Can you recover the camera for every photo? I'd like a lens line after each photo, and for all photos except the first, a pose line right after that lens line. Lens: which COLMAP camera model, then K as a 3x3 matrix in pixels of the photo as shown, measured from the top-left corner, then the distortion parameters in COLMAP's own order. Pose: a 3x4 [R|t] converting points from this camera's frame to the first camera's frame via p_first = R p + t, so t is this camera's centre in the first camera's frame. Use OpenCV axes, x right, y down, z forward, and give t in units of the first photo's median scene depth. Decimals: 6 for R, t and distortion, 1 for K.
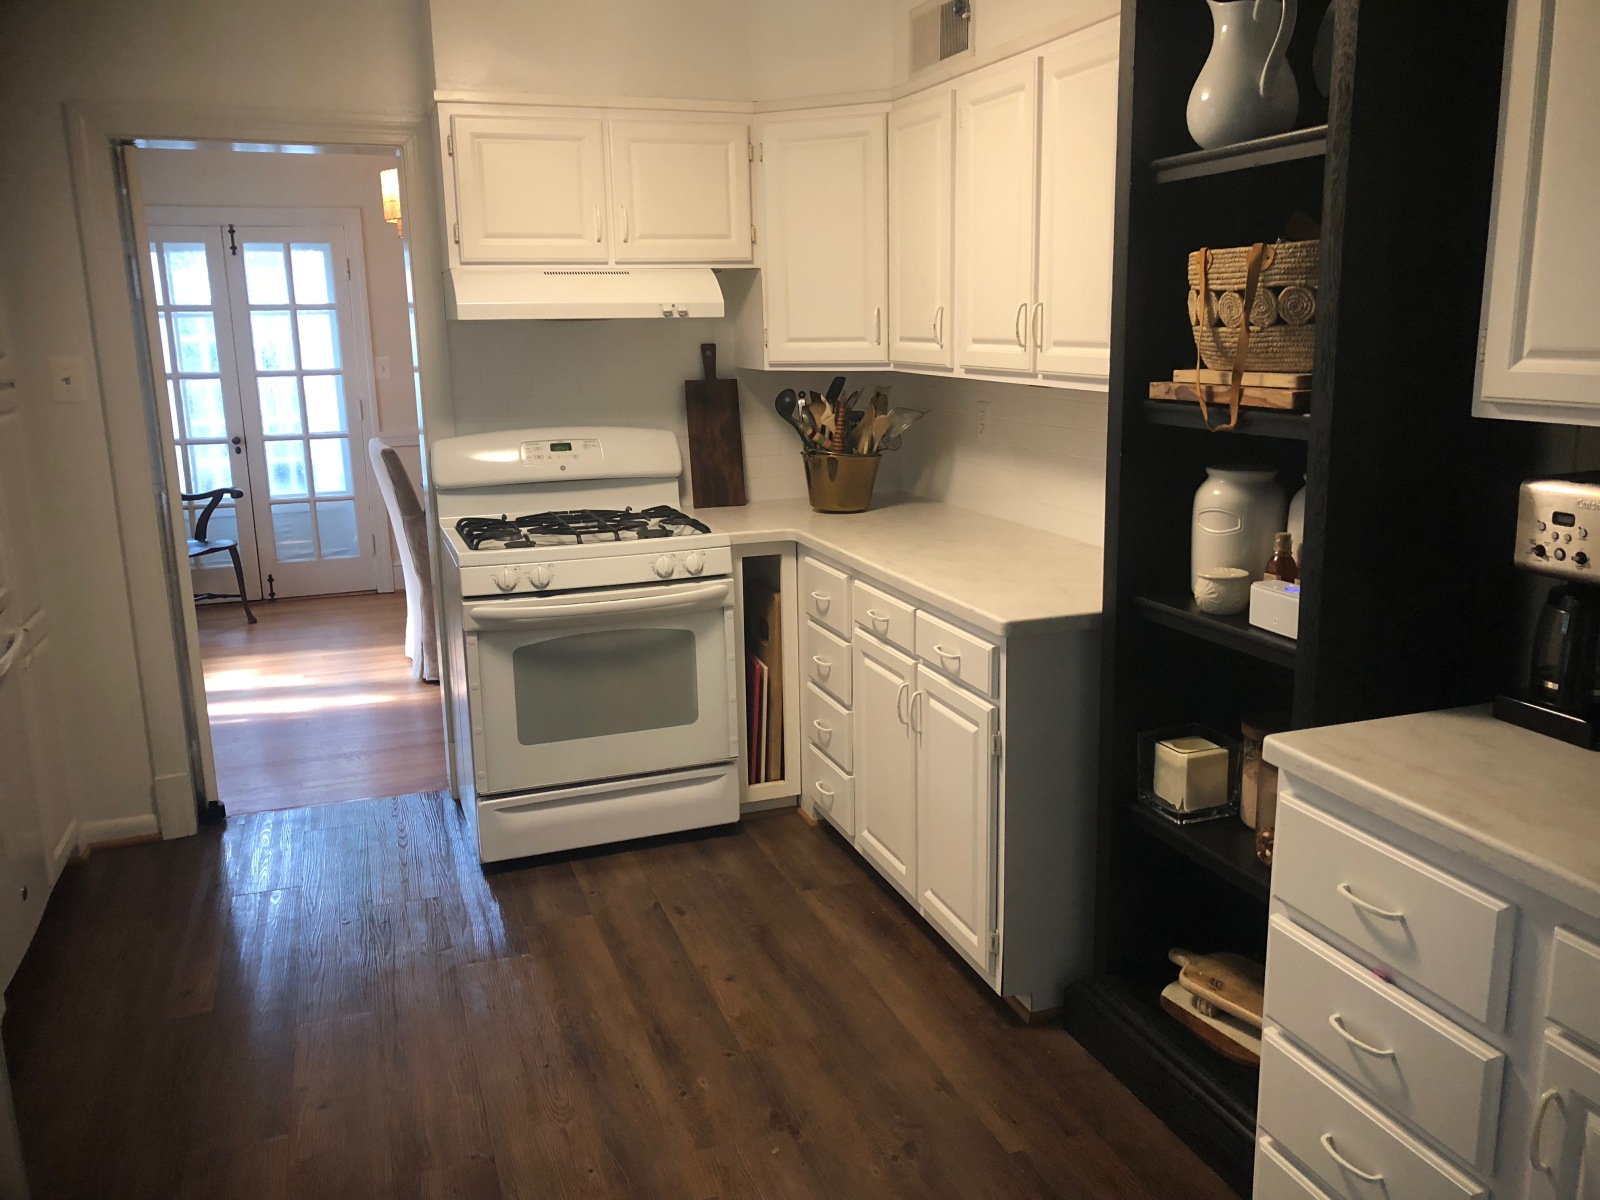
lens RADIAL K [[1311.4, 0, 798.2], [0, 1311.4, 598.8], [0, 0, 1]] dist [0.028552, -0.020726]
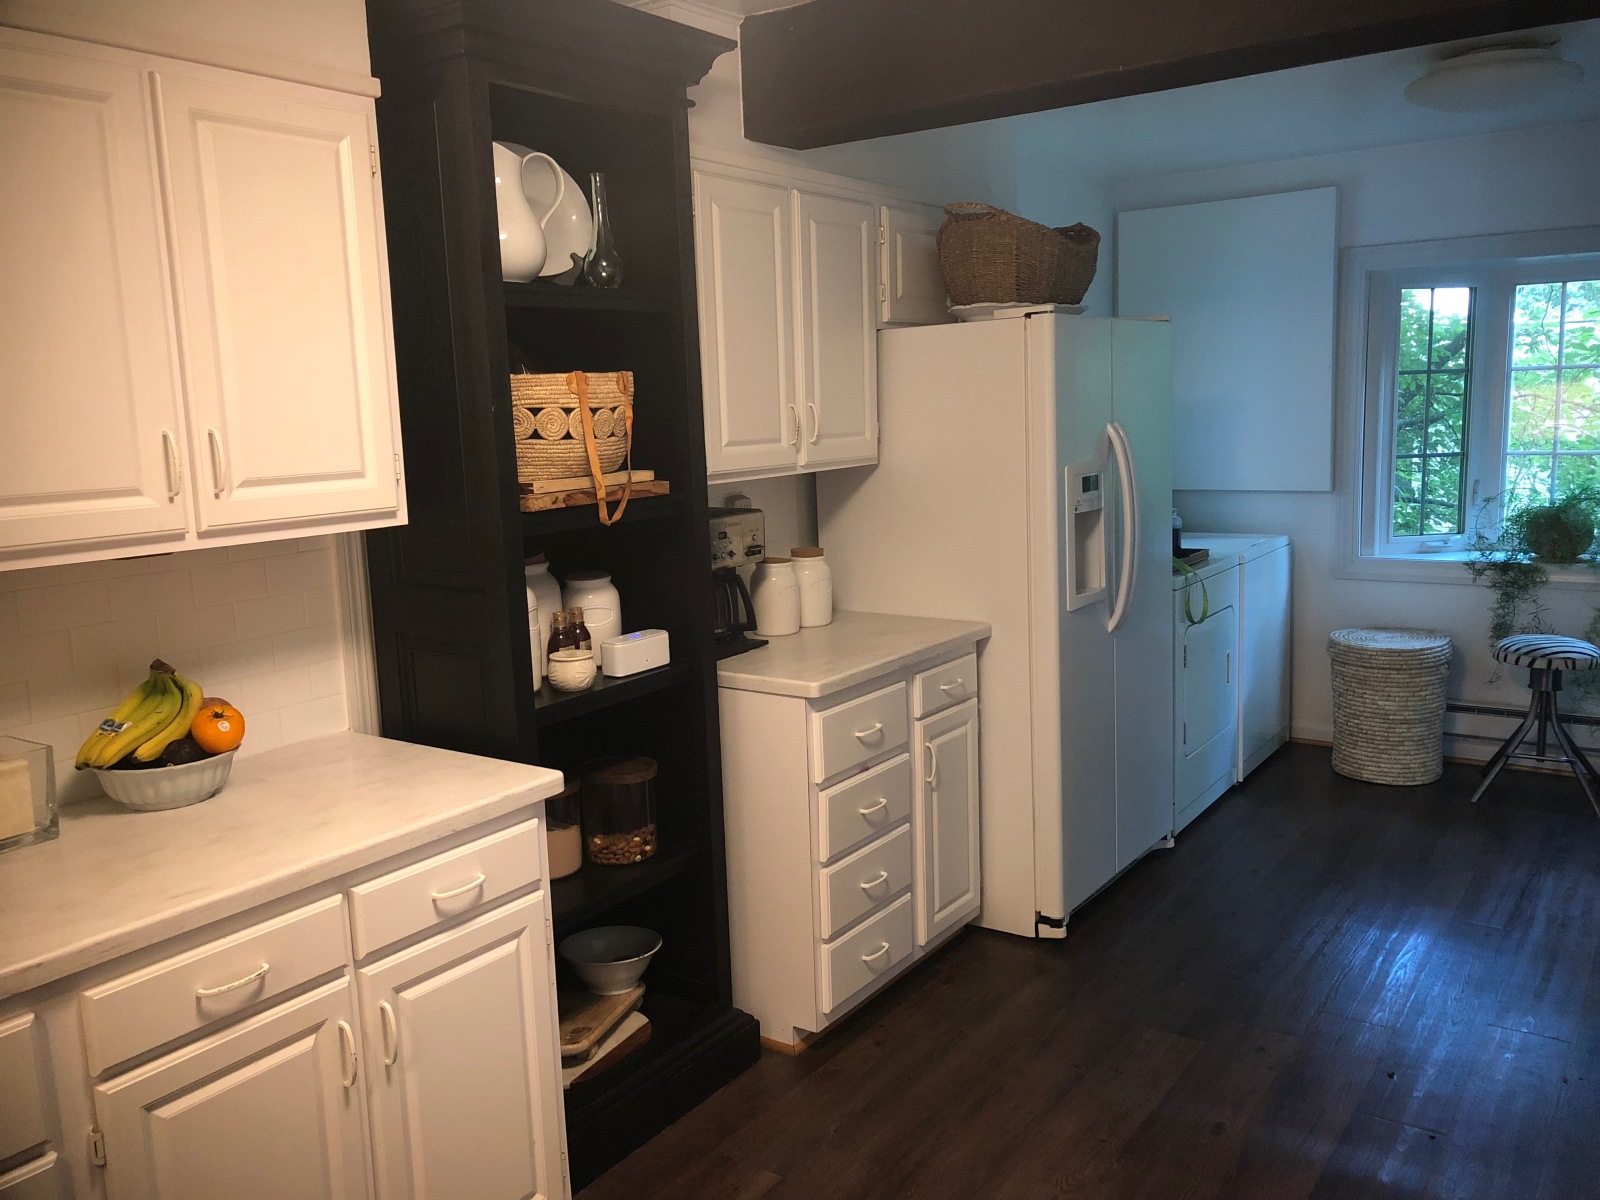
lens RADIAL K [[1311.4, 0, 784.5], [0, 1311.4, 602.0], [0, 0, 1]] dist [0.028552, -0.020726]
pose [[-0.581787, -0.080753, 0.809323, -0.476539], [0.221867, 0.941565, 0.253438, -0.211630], [-0.782496, 0.327009, -0.529873, 0.989996]]
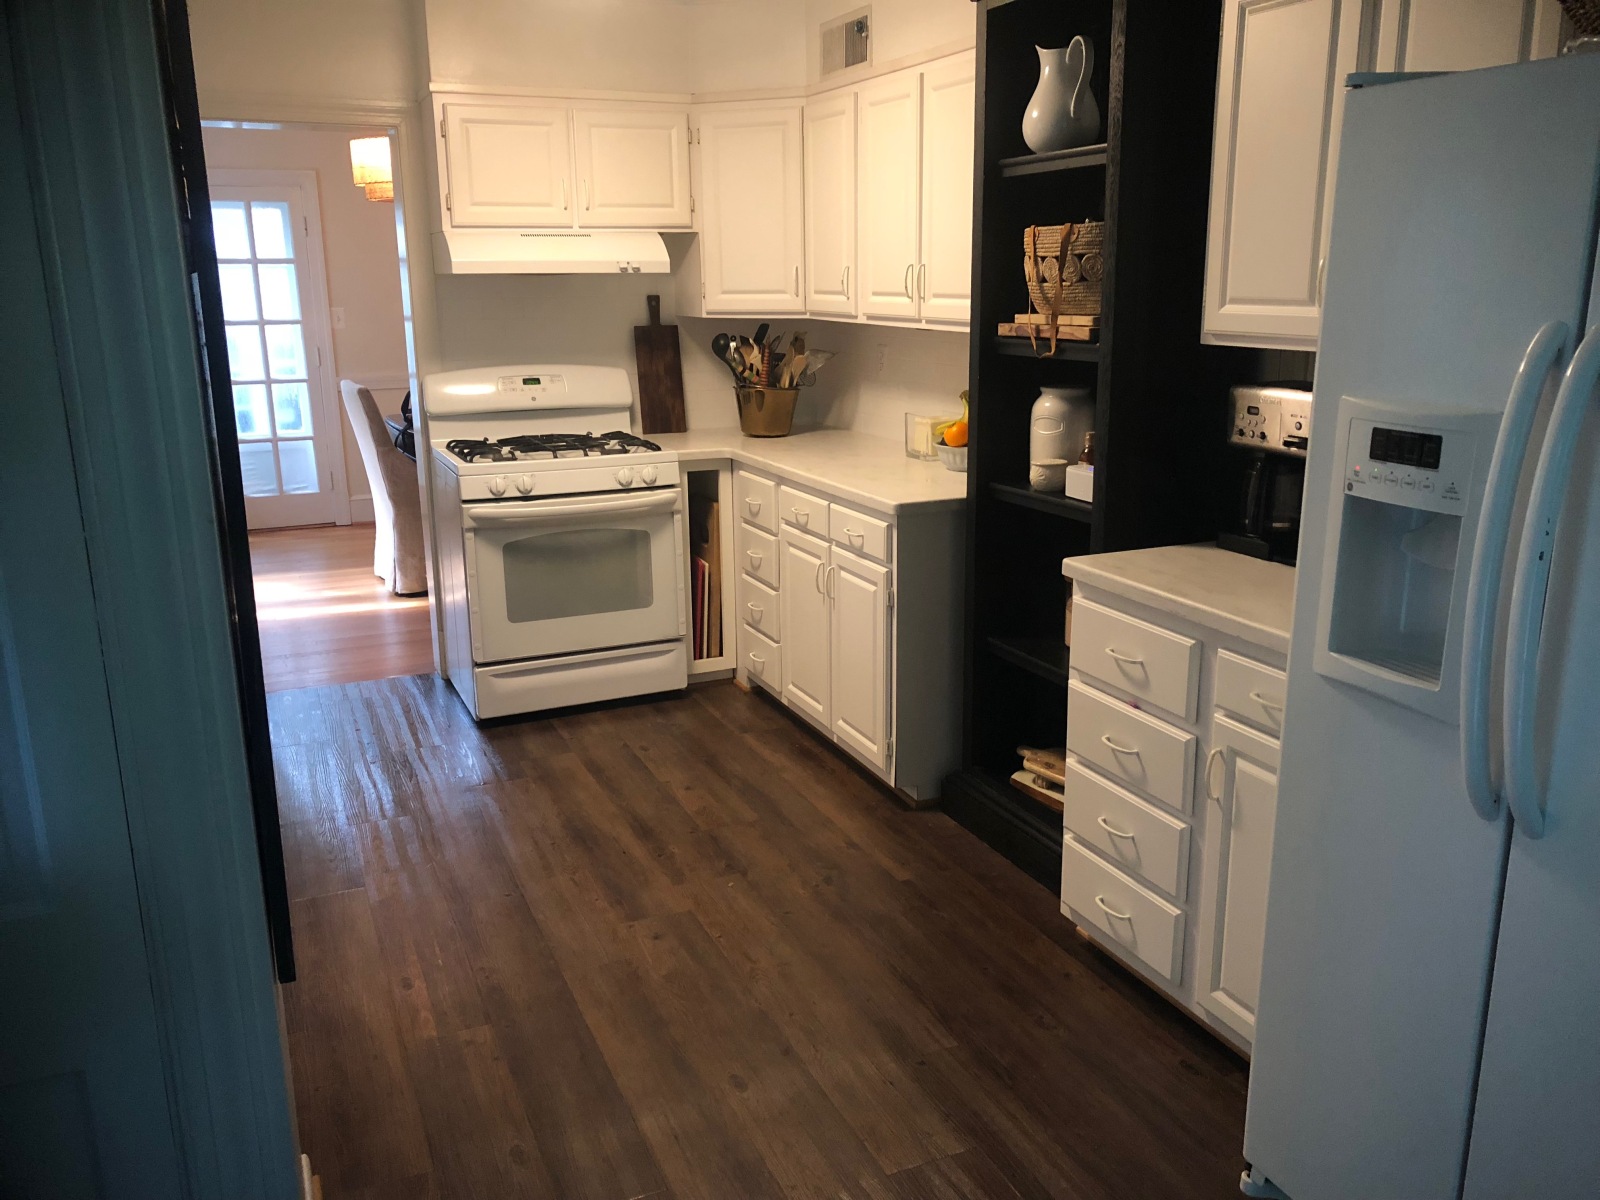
lens RADIAL K [[1311.4, 0, 805.6], [0, 1311.4, 599.9], [0, 0, 1]] dist [0.028552, -0.020726]
pose [[0.997233, -0.010005, 0.073665, -0.025957], [0.007756, 0.999497, 0.030747, 0.055856], [-0.073936, -0.030091, 0.996809, -0.251071]]
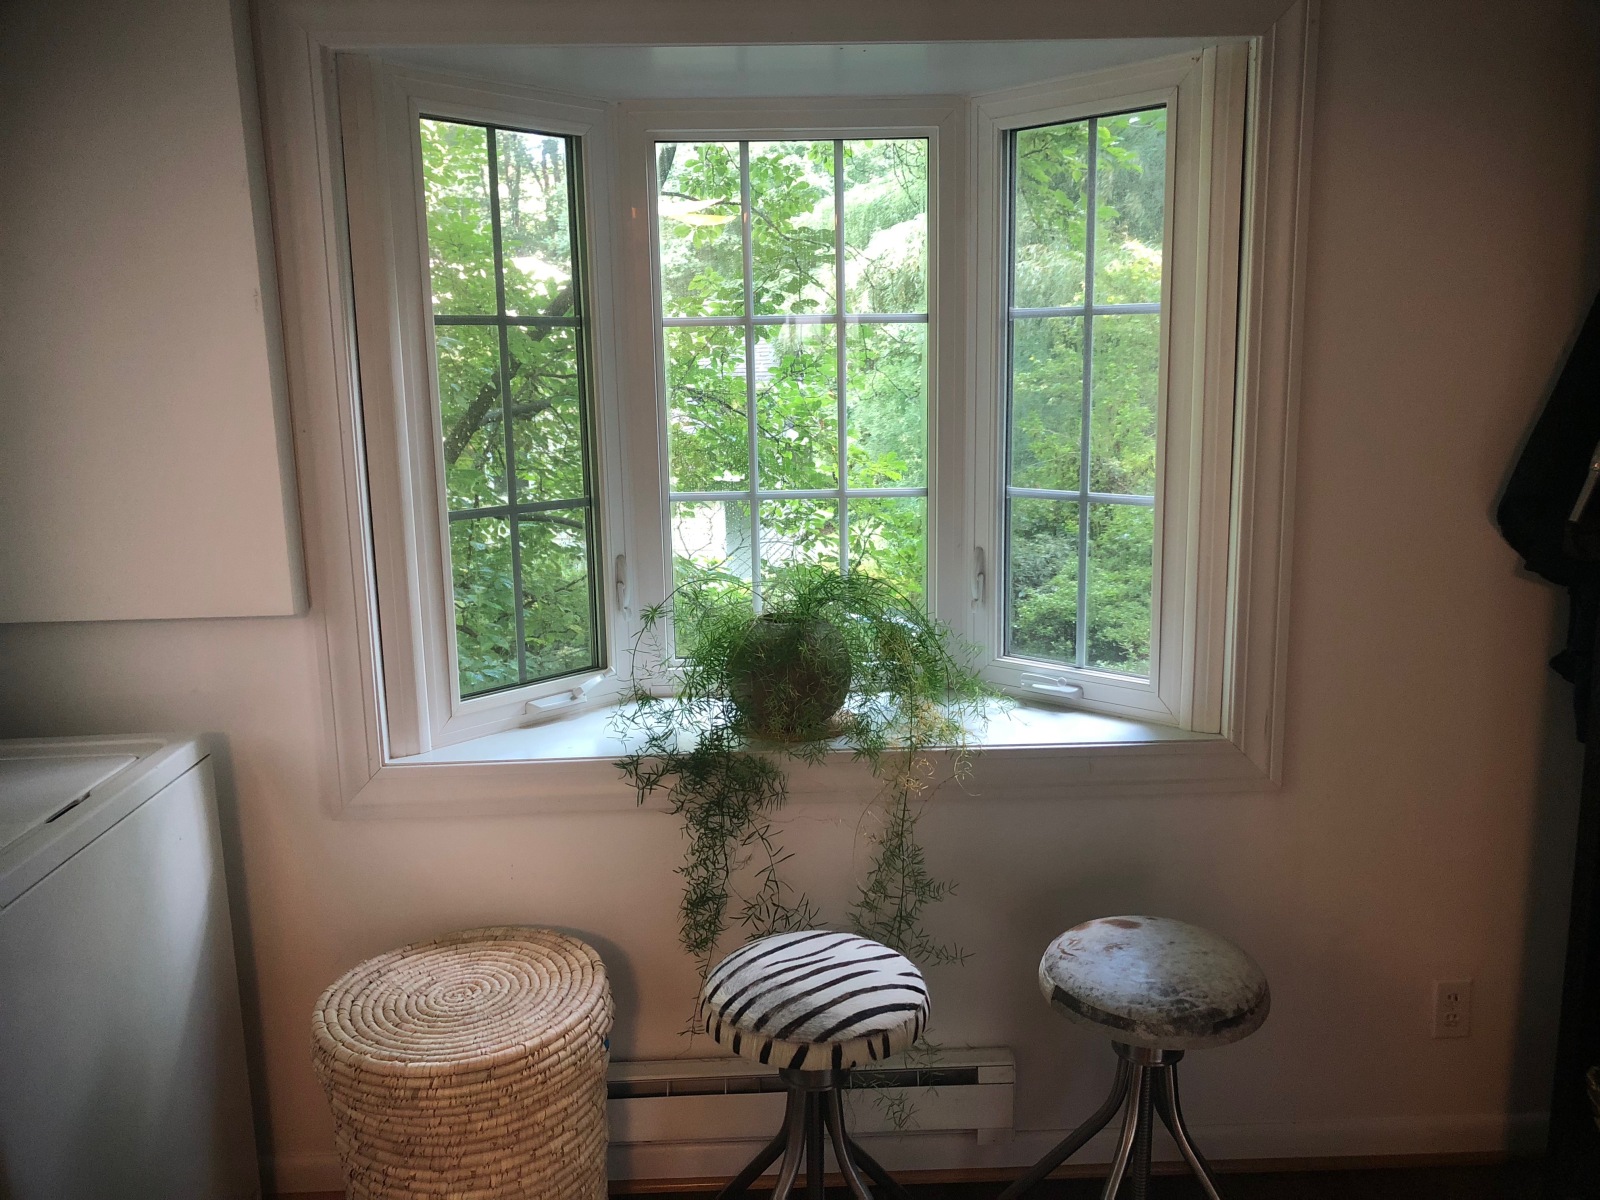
lens RADIAL K [[1311.4, 0, 805.0], [0, 1311.4, 610.3], [0, 0, 1]] dist [0.028552, -0.020726]
pose [[-0.953998, -0.018388, 0.299249, -0.255278], [0.101693, 0.919101, 0.380673, -0.118670], [-0.282040, 0.393593, -0.874951, 0.579321]]
